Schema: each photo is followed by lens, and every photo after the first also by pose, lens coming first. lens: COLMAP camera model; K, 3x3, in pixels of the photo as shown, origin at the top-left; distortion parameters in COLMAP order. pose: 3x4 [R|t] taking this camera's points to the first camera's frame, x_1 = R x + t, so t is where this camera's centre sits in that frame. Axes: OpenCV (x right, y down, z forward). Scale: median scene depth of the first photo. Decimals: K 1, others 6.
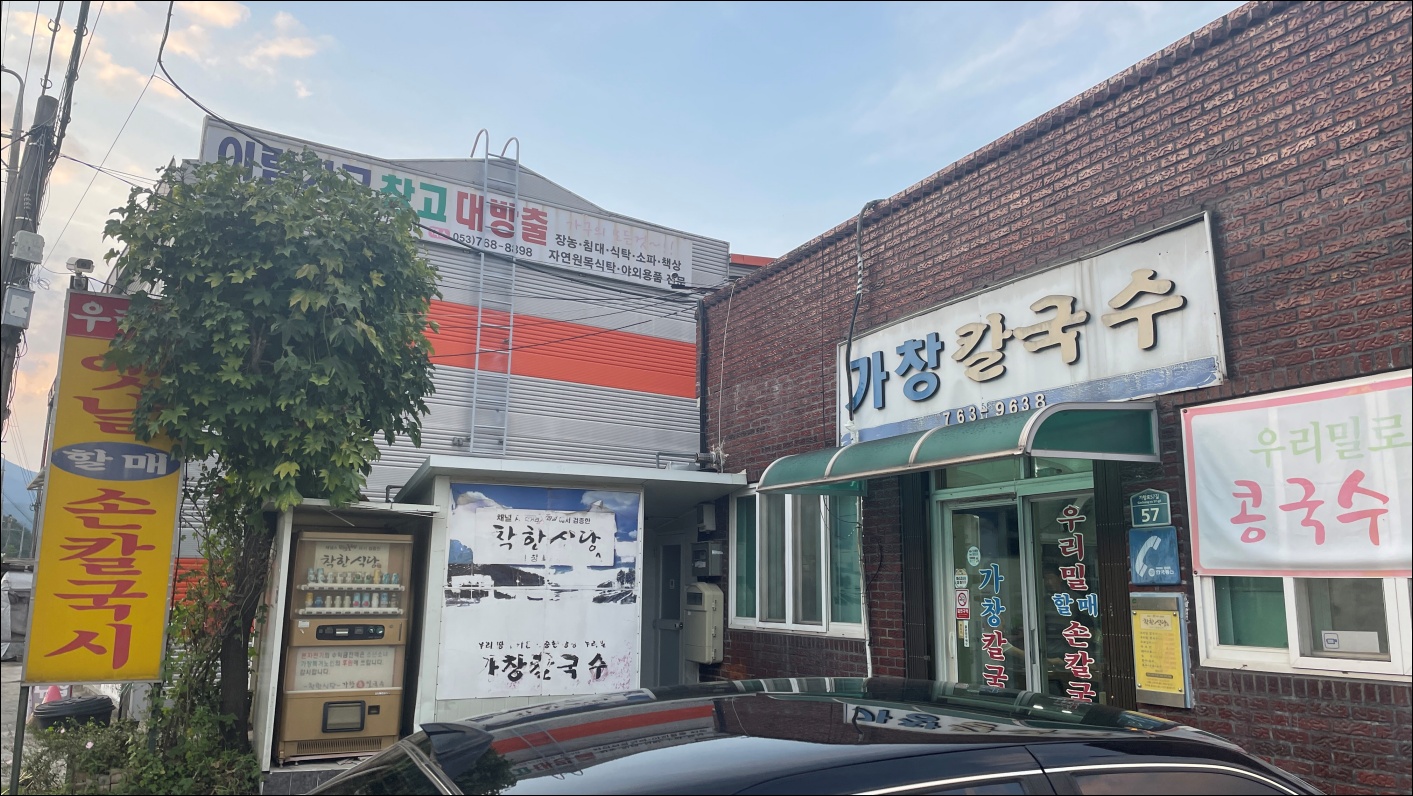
lens RADIAL K [[1088.2, 0, 706.5], [0, 1088.2, 398.0], [0, 0, 1]] dist [0.107032, -0.150936]
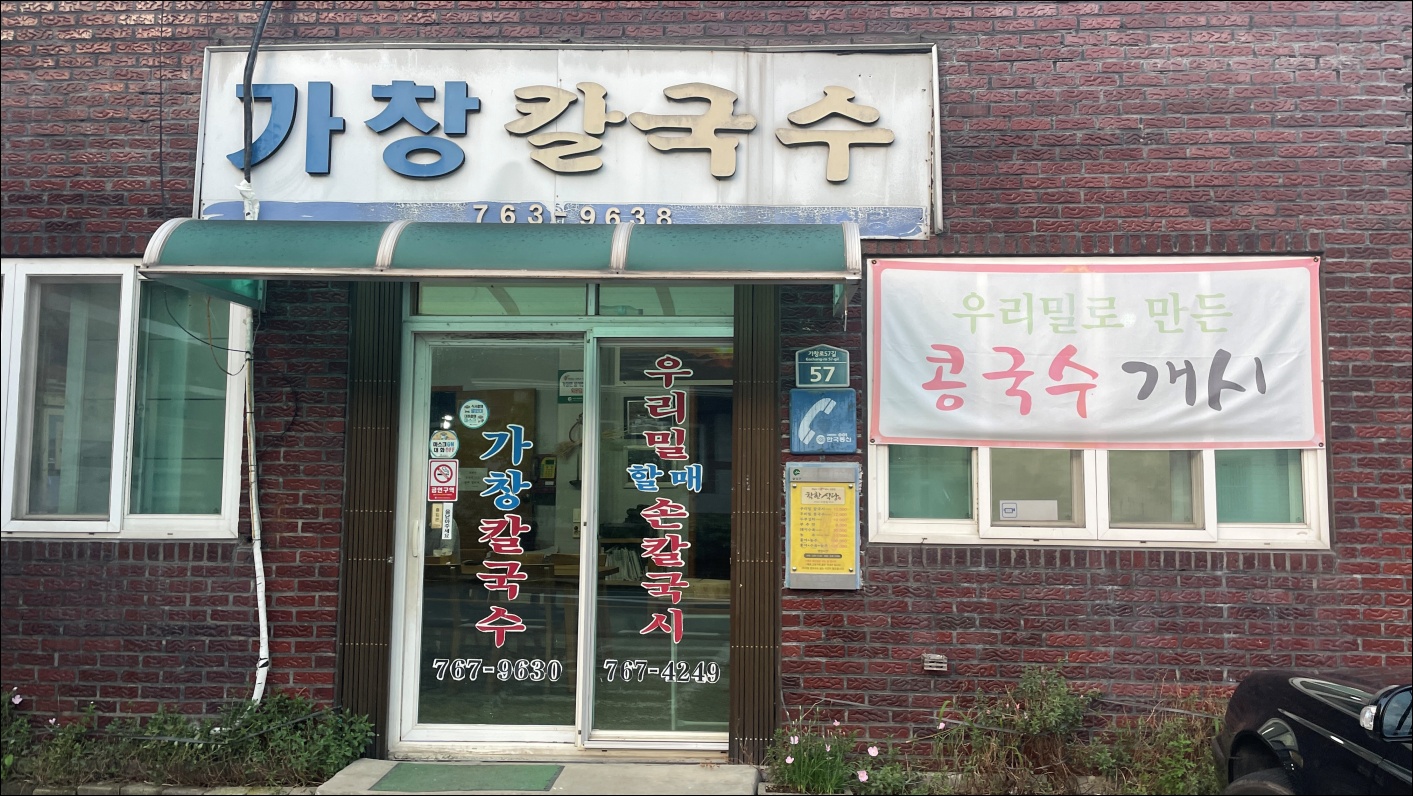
lens RADIAL K [[1088.2, 0, 706.5], [0, 1088.2, 398.0], [0, 0, 1]] dist [0.107032, -0.150936]
pose [[0.469354, 0.065581, 0.880572, -0.407176], [-0.155758, 0.987750, 0.009458, 0.136559], [-0.869164, -0.141595, 0.473819, 0.702421]]
